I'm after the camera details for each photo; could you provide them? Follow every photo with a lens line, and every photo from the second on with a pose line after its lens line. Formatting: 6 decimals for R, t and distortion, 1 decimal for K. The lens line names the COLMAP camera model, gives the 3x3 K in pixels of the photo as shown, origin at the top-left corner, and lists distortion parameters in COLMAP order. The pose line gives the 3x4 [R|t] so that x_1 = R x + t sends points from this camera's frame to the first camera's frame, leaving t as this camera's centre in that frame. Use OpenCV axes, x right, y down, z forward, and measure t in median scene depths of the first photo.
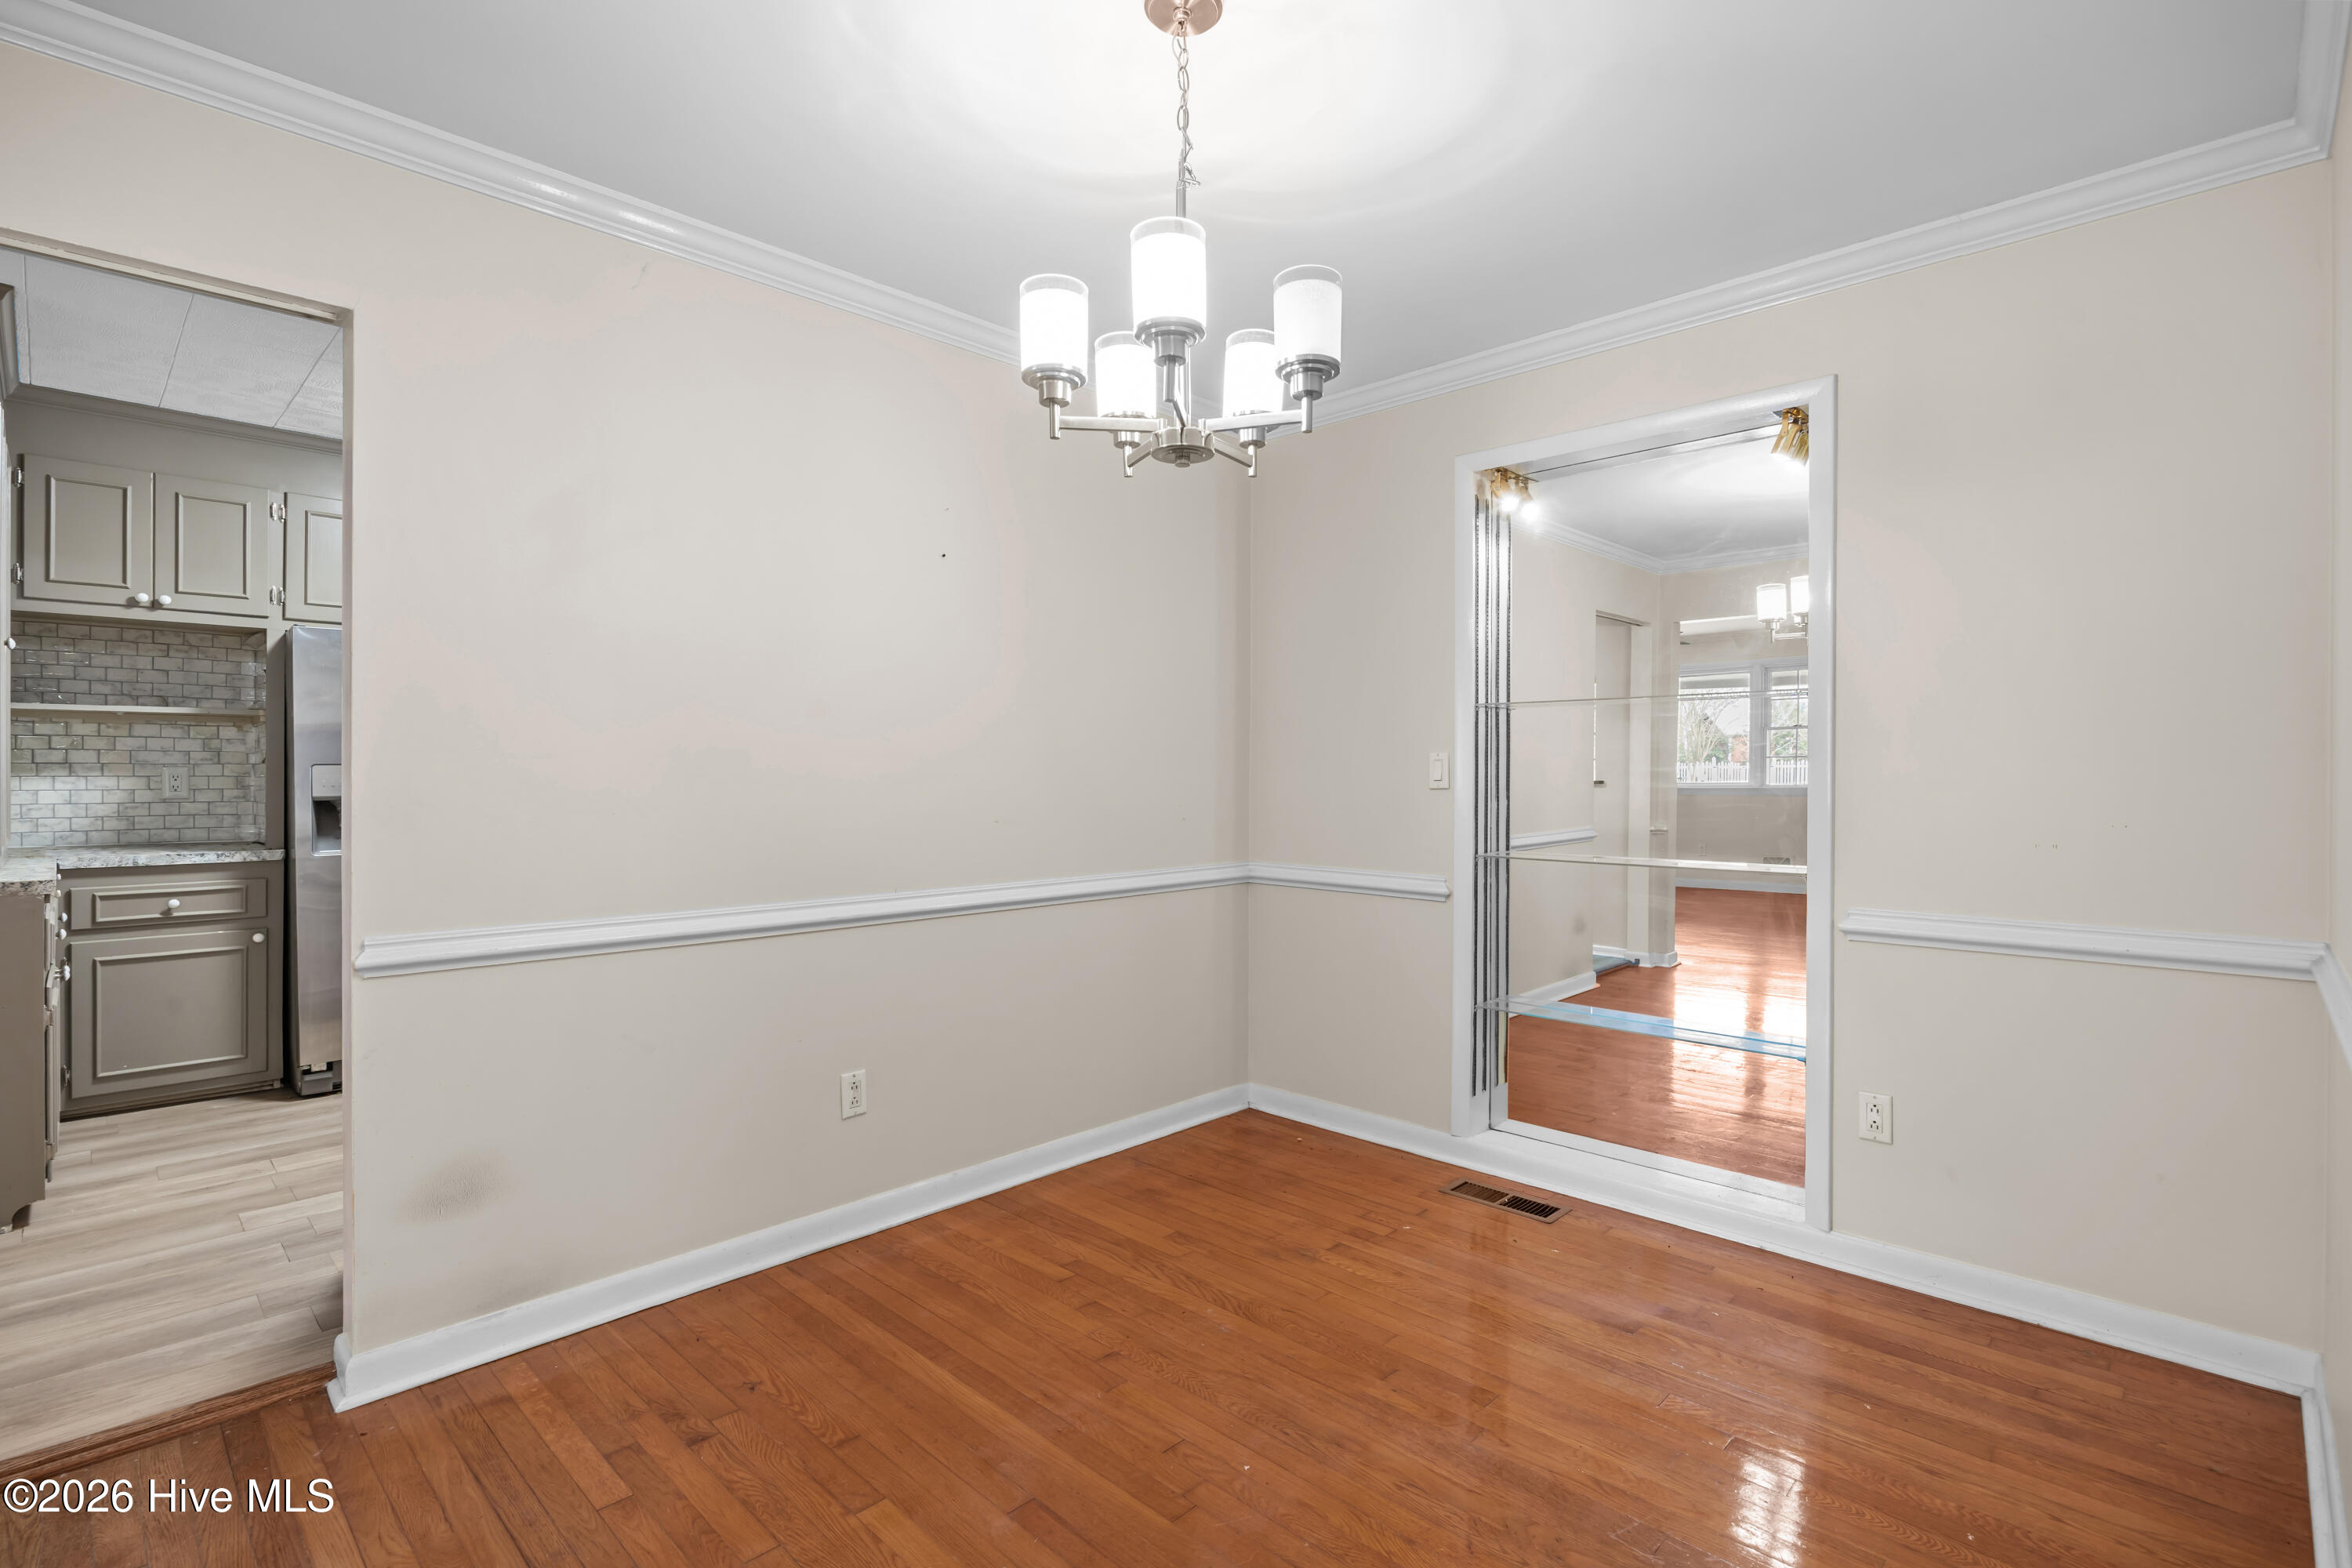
lens RADIAL K [[1108.7, 0, 1188.2], [0, 1108.7, 783.6], [0, 0, 1]] dist [-0.001910, -0.000732]
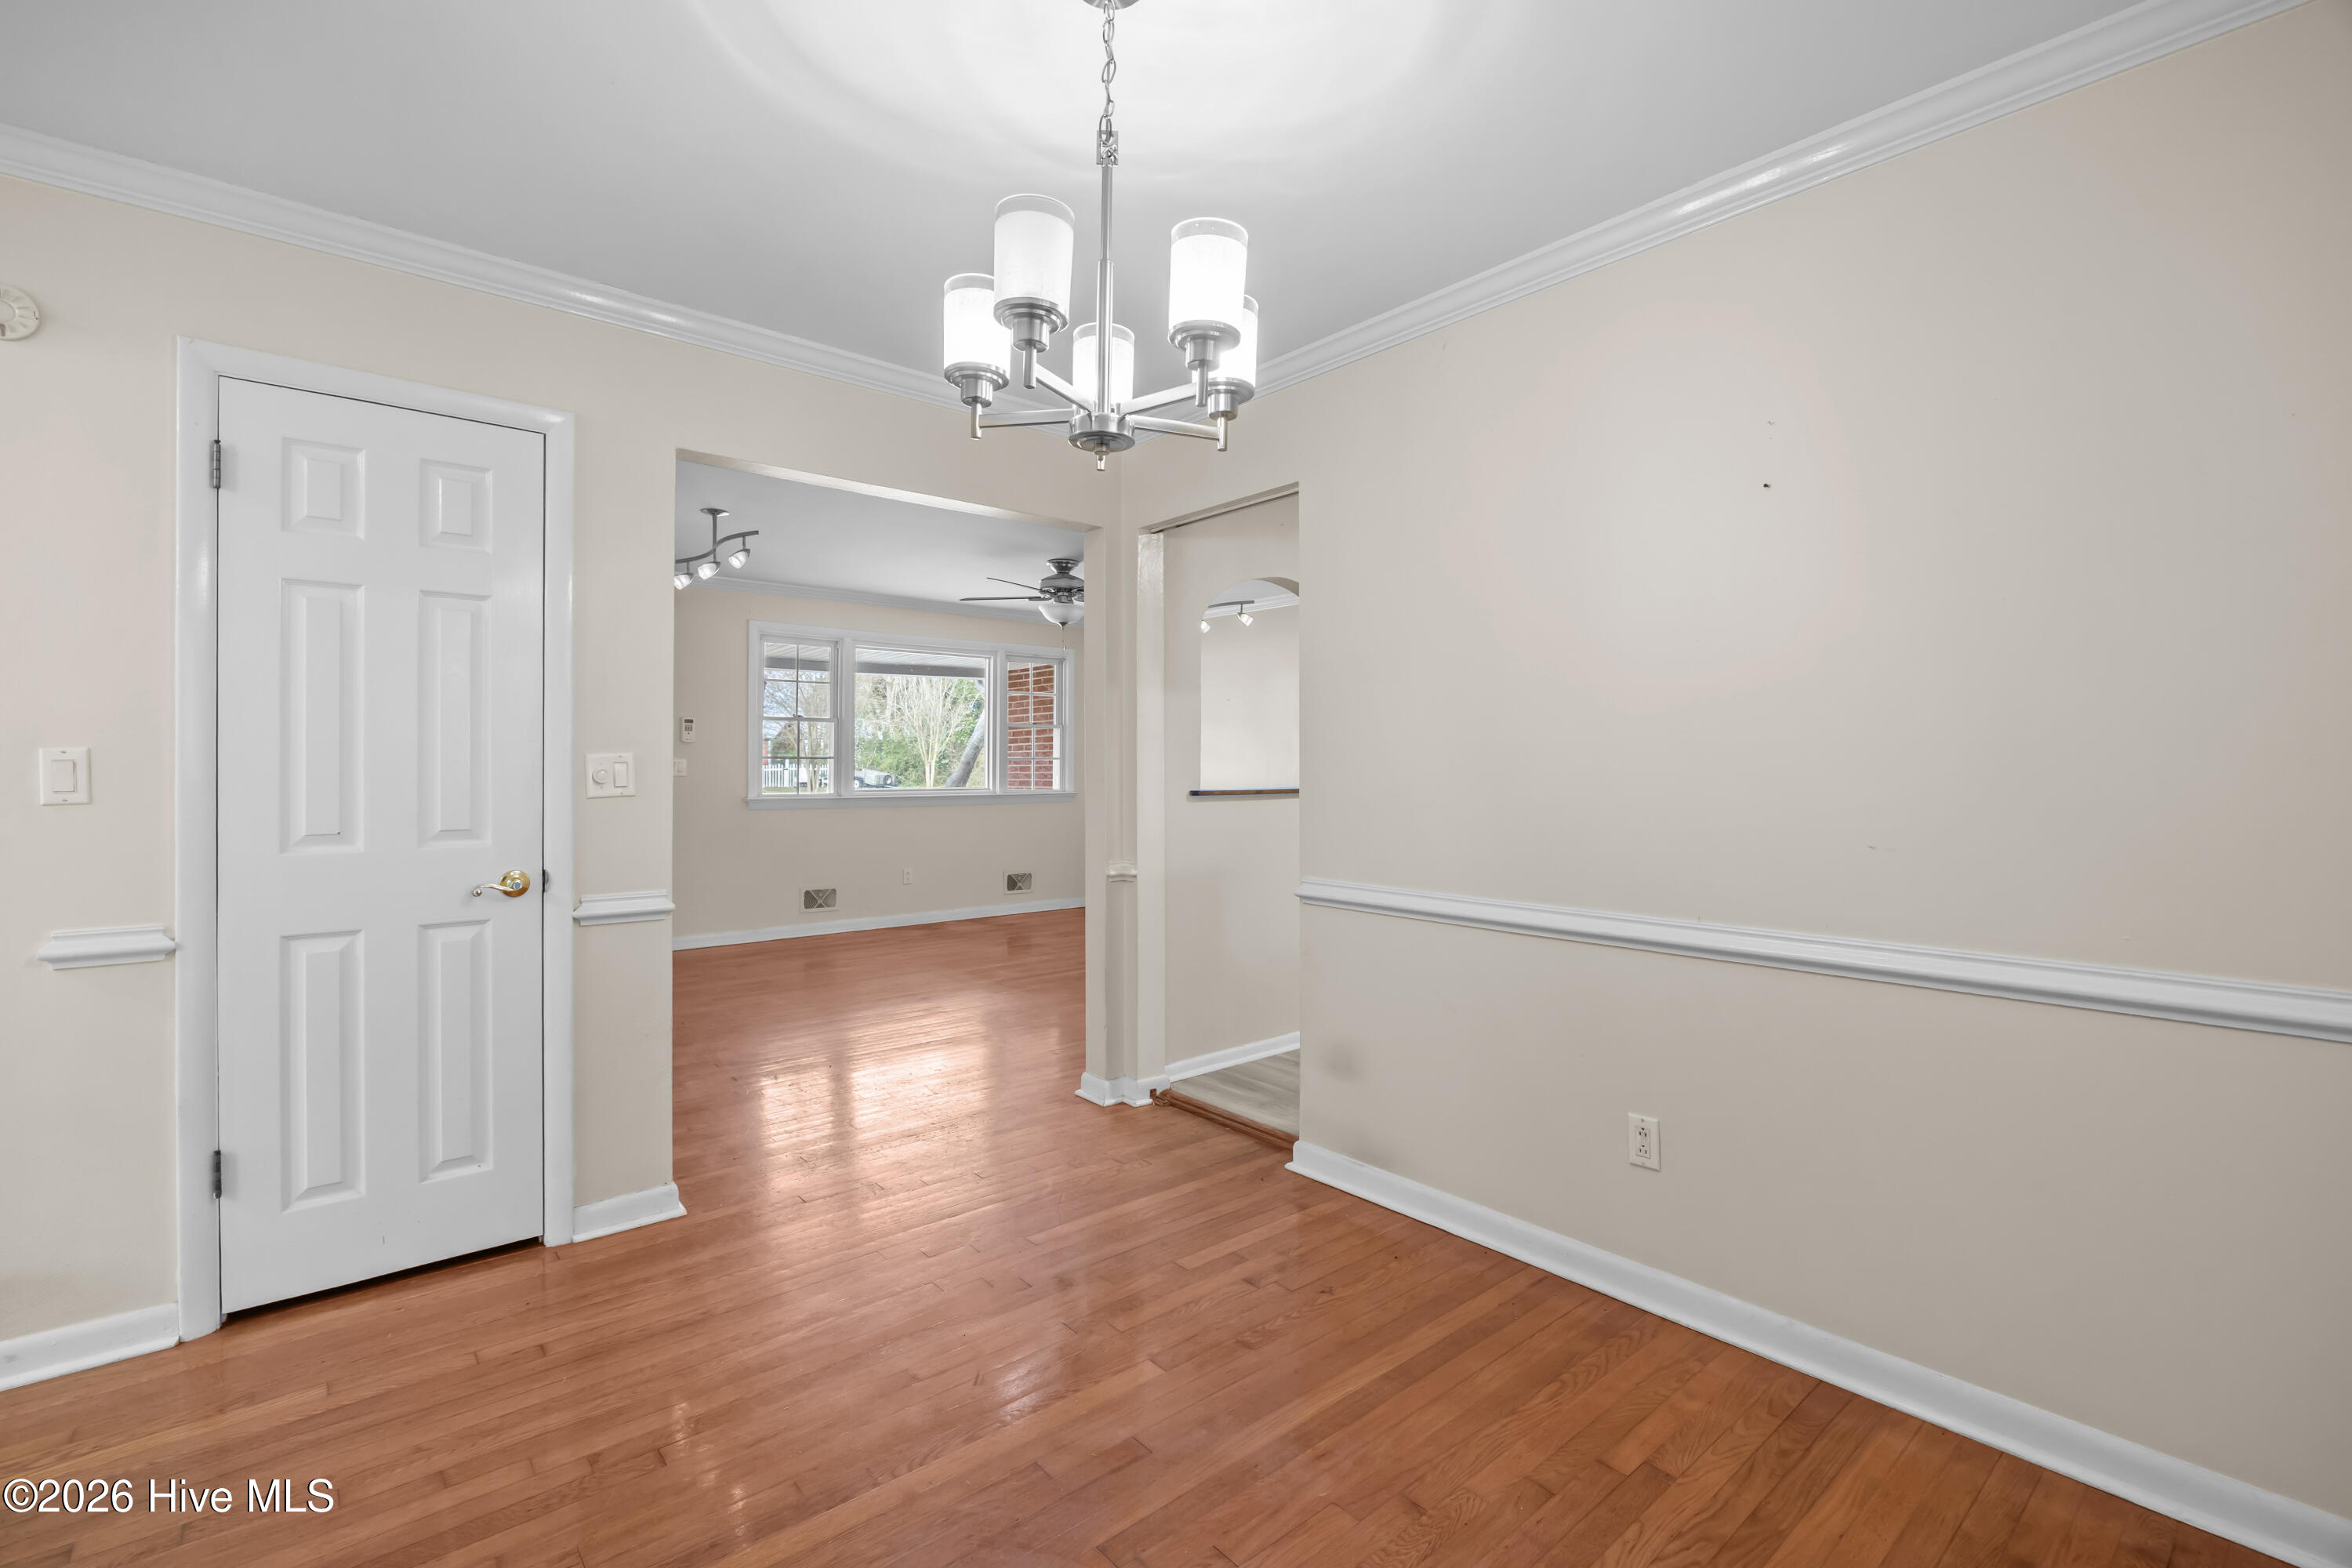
lens RADIAL K [[1020.7, 0, 1187.9], [0, 1020.7, 779.6], [0, 0, 1]] dist [-0.011065, -0.000056]
pose [[-0.090664, 0.004817, -0.995870, 0.529259], [-0.012253, 0.999907, 0.005952, -0.005227], [0.995806, 0.012742, -0.090597, 0.715706]]
